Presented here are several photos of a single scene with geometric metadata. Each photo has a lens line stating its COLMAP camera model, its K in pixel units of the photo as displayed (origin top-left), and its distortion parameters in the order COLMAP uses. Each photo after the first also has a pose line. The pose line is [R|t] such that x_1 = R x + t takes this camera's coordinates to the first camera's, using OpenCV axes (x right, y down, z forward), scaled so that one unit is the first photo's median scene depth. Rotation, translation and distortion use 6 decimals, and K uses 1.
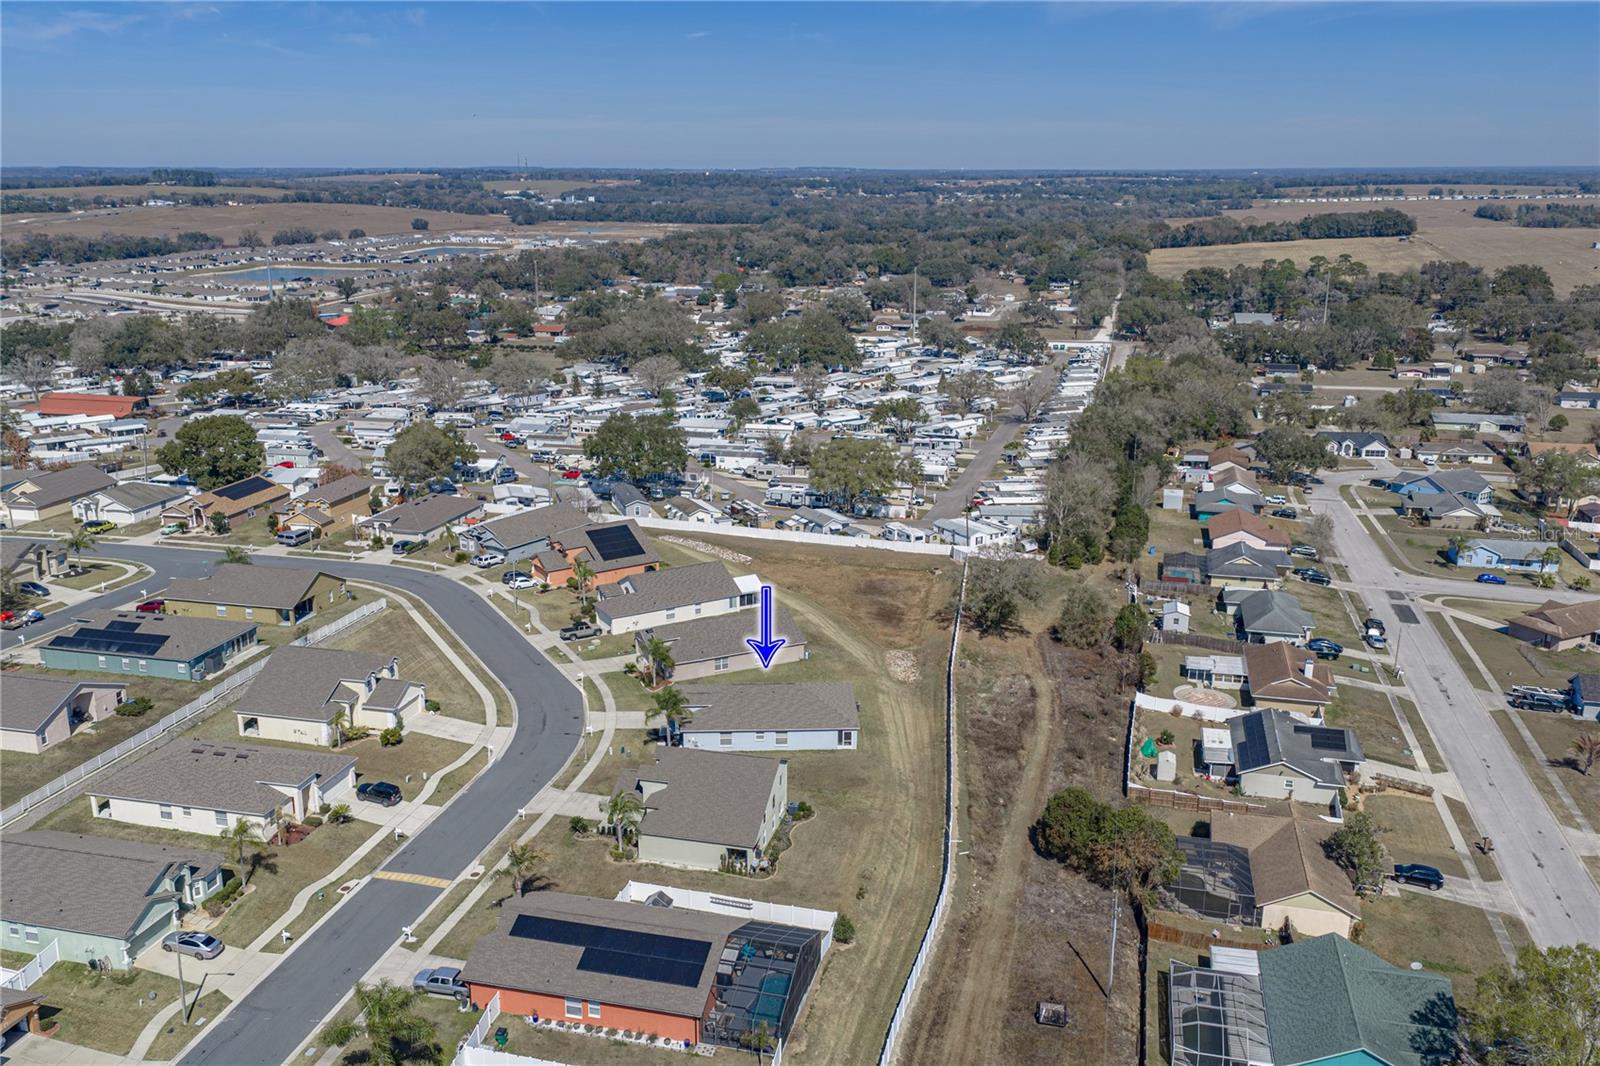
lens RADIAL K [[1327.8, 0, 812.2], [0, 1327.8, 532.1], [0, 0, 1]] dist [0.034360, -0.005482]
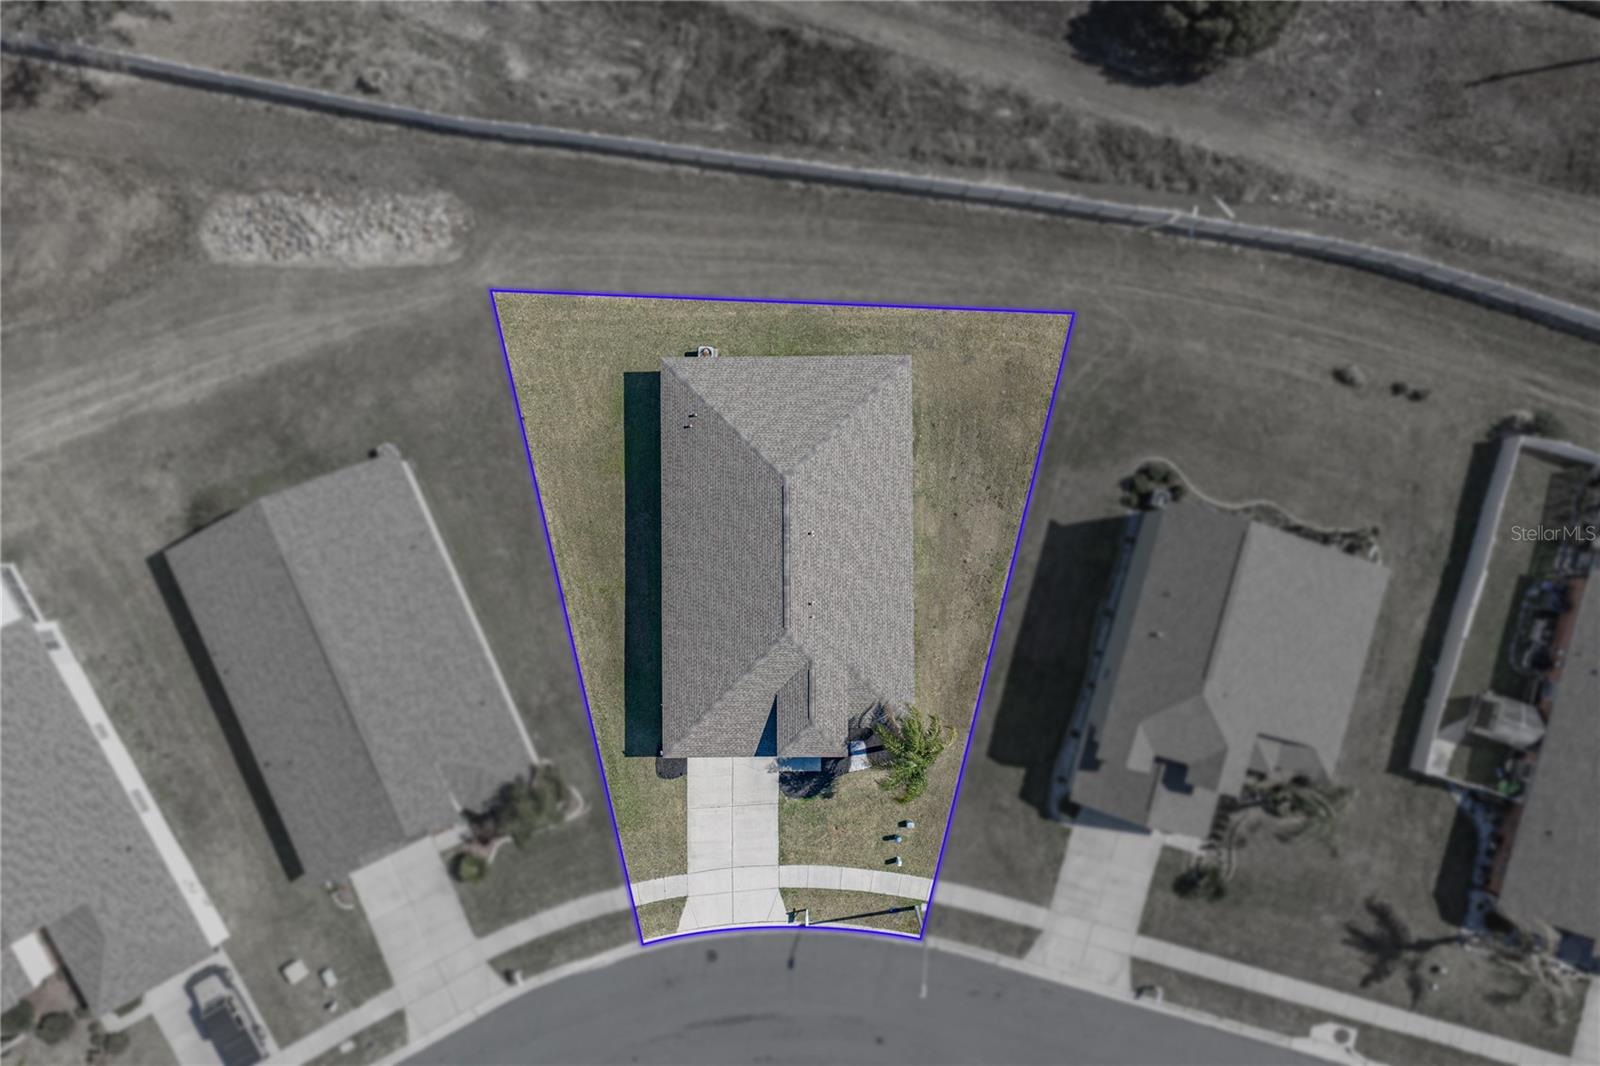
lens RADIAL K [[1304.8, 0, 800.0], [0, 1304.8, 533.0], [0, 0, 1]] dist [0.035078, -0.011840]
pose [[0.032559, -0.999431, 0.008761, -0.023952], [0.266417, 0.017127, 0.963706, -0.231713], [-0.963308, -0.029043, 0.266823, 0.655867]]
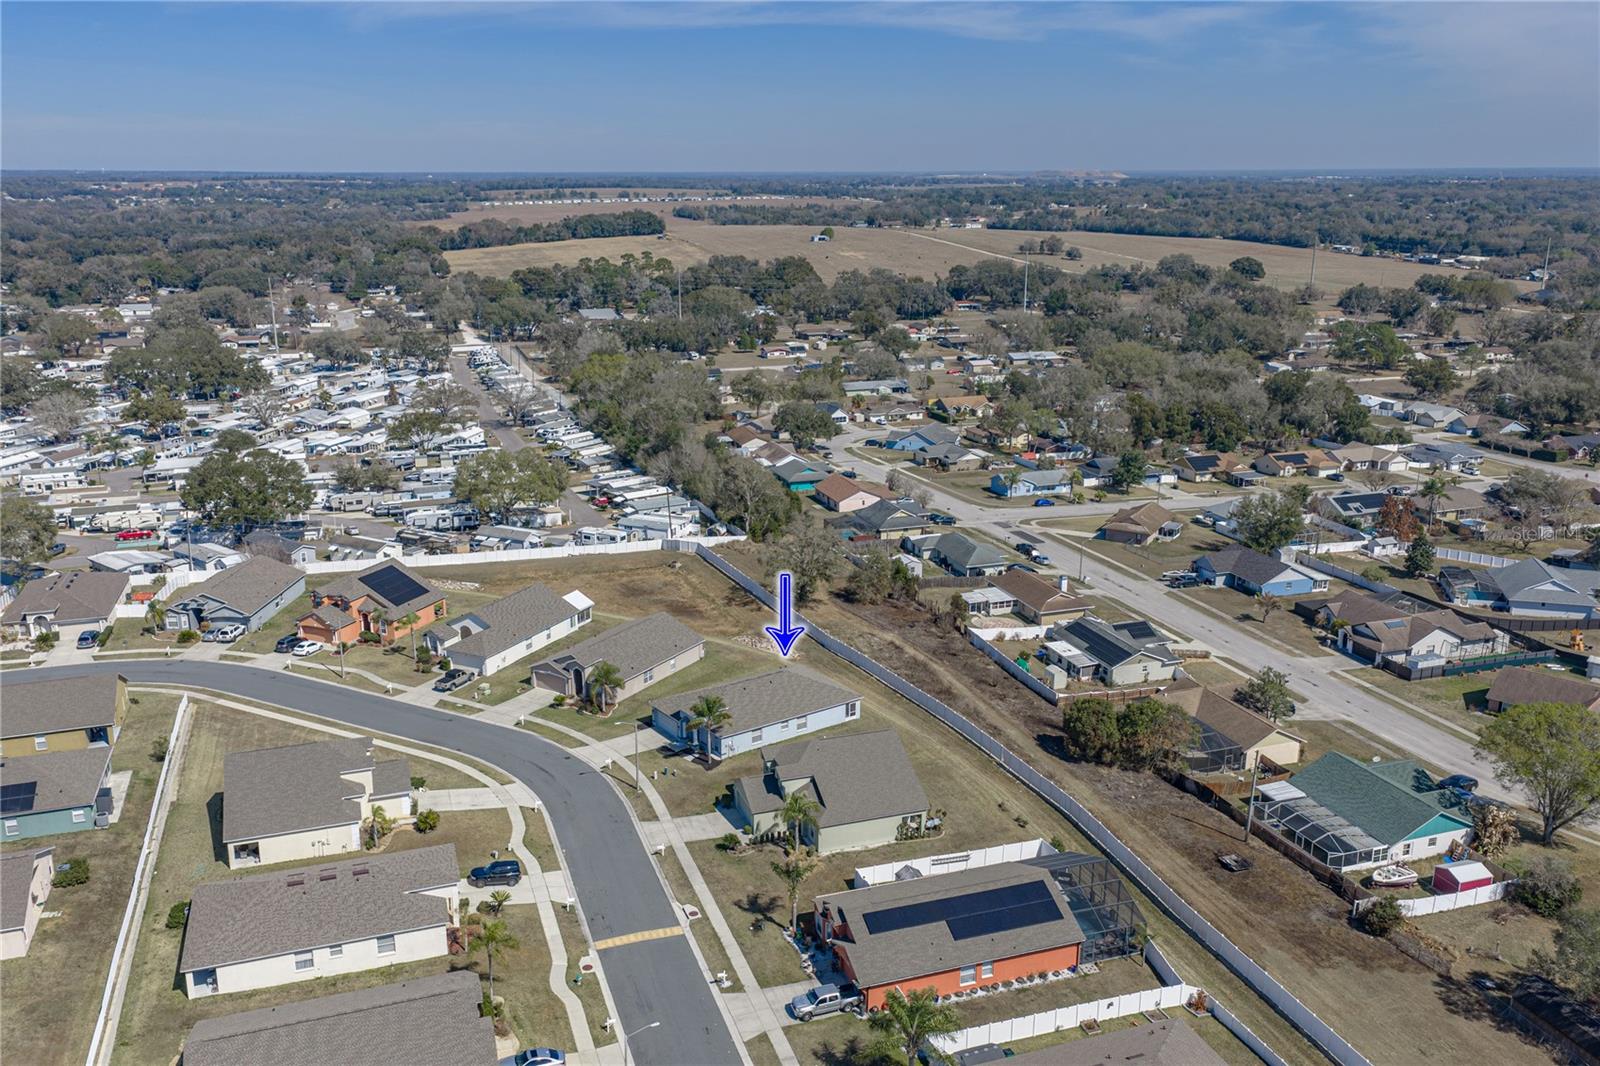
lens RADIAL K [[1327.8, 0, 812.2], [0, 1327.8, 532.1], [0, 0, 1]] dist [0.034360, -0.005482]
pose [[0.833494, -0.145980, 0.532896, -0.392705], [0.147161, 0.988281, 0.040554, -0.023061], [-0.532570, 0.044621, 0.845209, 0.084668]]
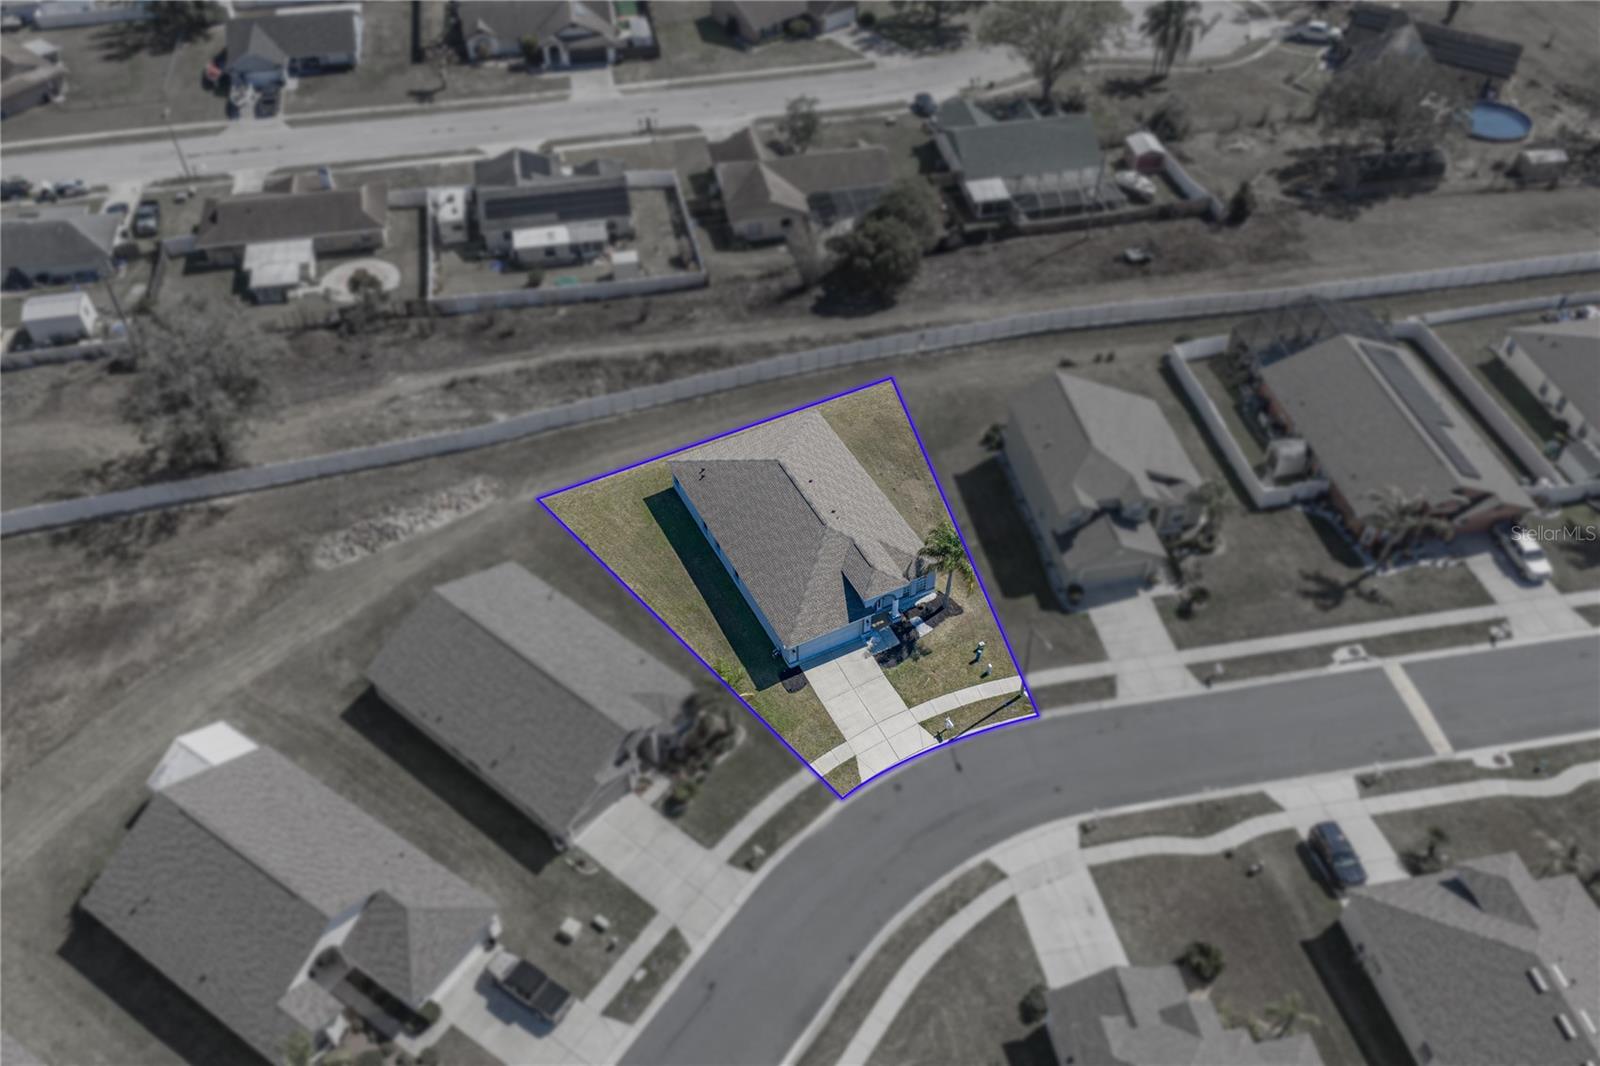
lens RADIAL K [[1304.8, 0, 800.0], [0, 1304.8, 533.0], [0, 0, 1]] dist [0.035078, -0.011840]
pose [[-0.418771, -0.654274, 0.629727, -0.334209], [0.244519, 0.586606, 0.772078, -0.272084], [-0.874552, 0.477304, -0.085672, 0.795163]]
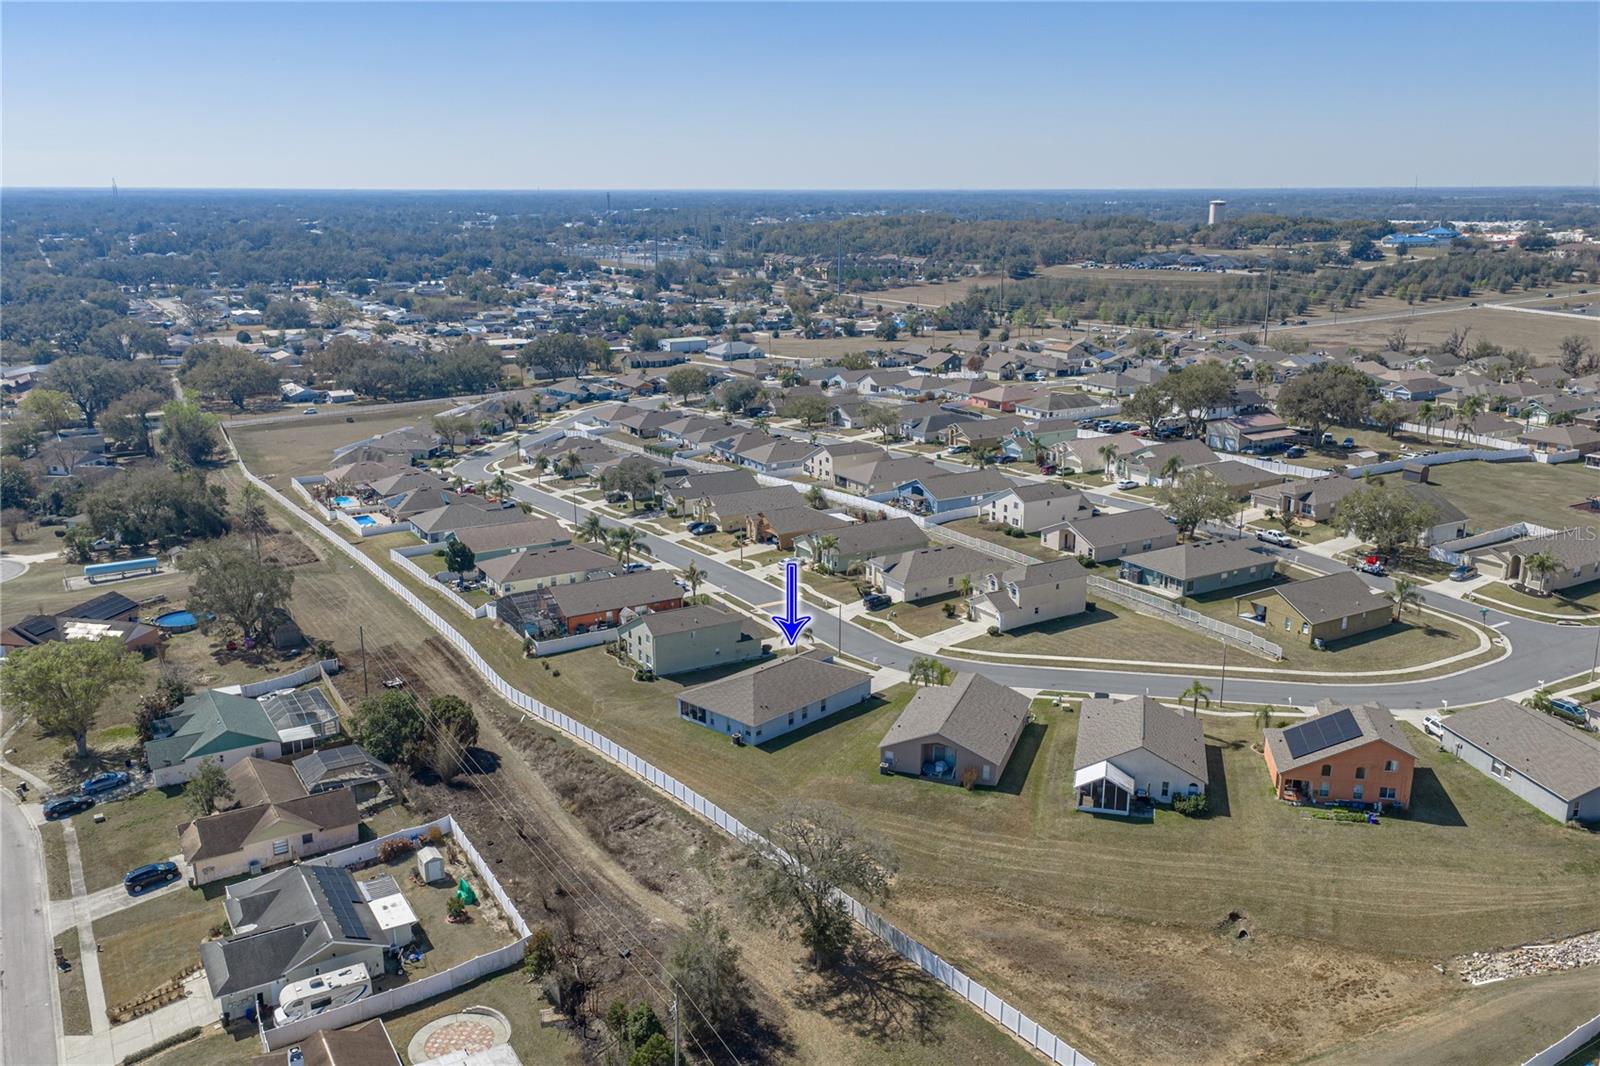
lens RADIAL K [[1342.2, 0, 800.0], [0, 1342.2, 533.0], [0, 0, 1]] dist [0.031854, 0.002789]
pose [[-0.711900, 0.178698, -0.679165, 0.492015], [-0.185008, 0.885203, 0.426835, -0.329049], [0.677473, 0.429515, -0.597115, 1.200599]]
